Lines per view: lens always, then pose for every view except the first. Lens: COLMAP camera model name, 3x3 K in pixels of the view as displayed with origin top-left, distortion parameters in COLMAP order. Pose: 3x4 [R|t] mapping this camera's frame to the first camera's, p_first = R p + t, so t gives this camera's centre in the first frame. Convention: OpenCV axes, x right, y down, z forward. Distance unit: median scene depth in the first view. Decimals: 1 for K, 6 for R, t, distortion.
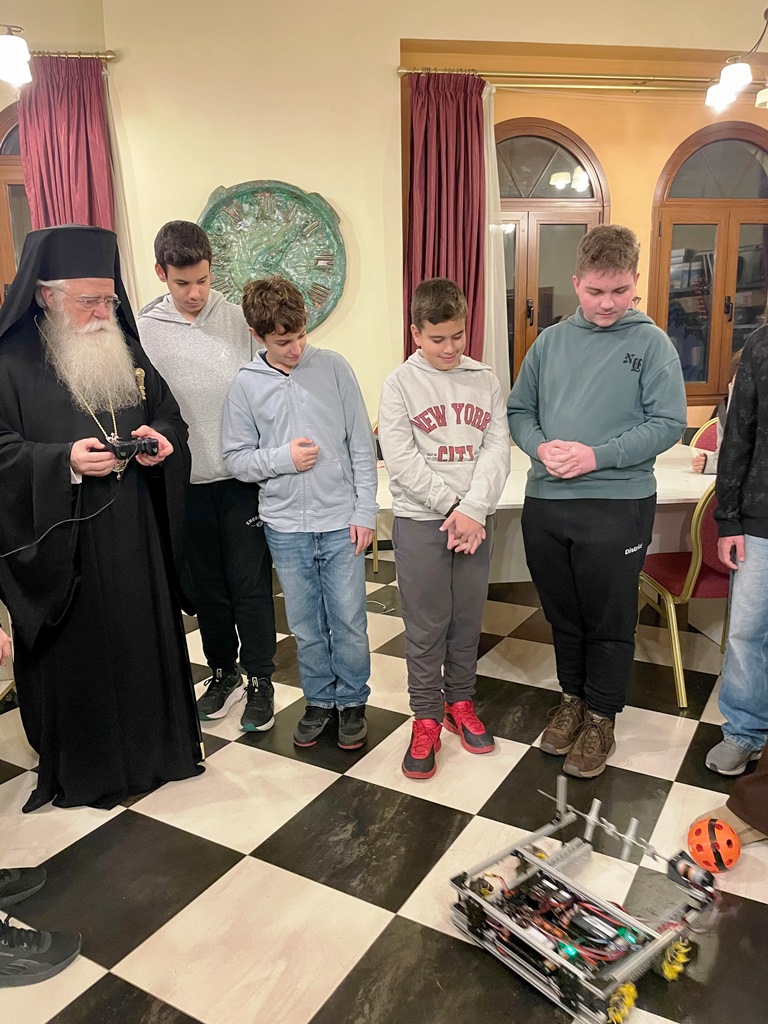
lens RADIAL K [[773.9, 0, 388.6], [0, 773.9, 511.5], [0, 0, 1]] dist [0.057180, -0.076695]
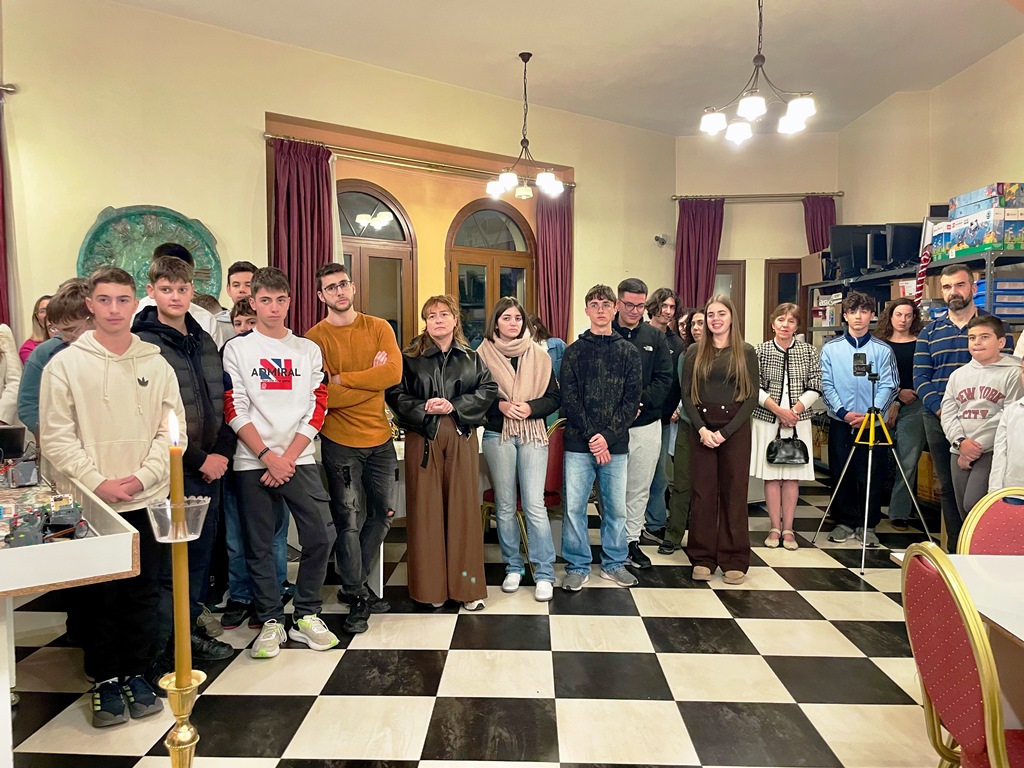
lens RADIAL K [[767.7, 0, 520.2], [0, 767.7, 392.1], [0, 0, 1]] dist [-0.039381, -0.006521]
pose [[0.871718, -0.003340, 0.489997, -0.231182], [0.076142, 0.988754, -0.128718, 0.039915], [-0.484056, 0.149516, 0.862168, -0.201740]]
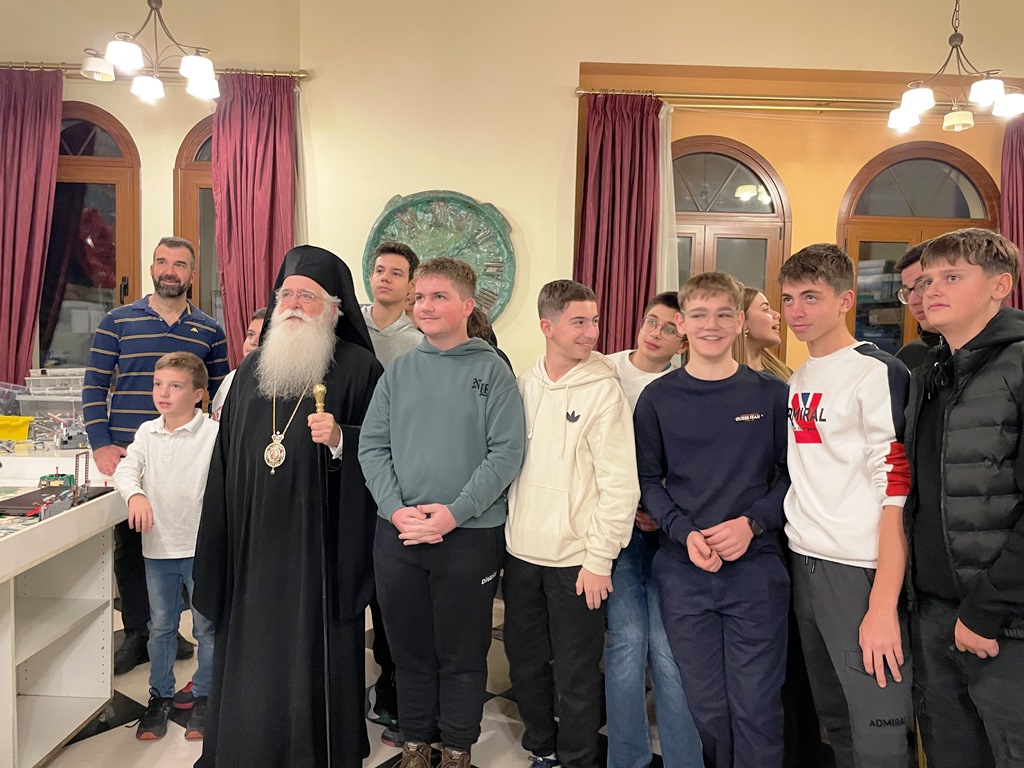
lens RADIAL K [[773.9, 0, 512.4], [0, 773.9, 388.0], [0, 0, 1]] dist [0.057180, -0.076695]
pose [[0.994268, 0.046822, -0.096115, 0.044608], [-0.060201, 0.988121, -0.141397, -0.029754], [0.088352, 0.146373, 0.985276, 0.042842]]
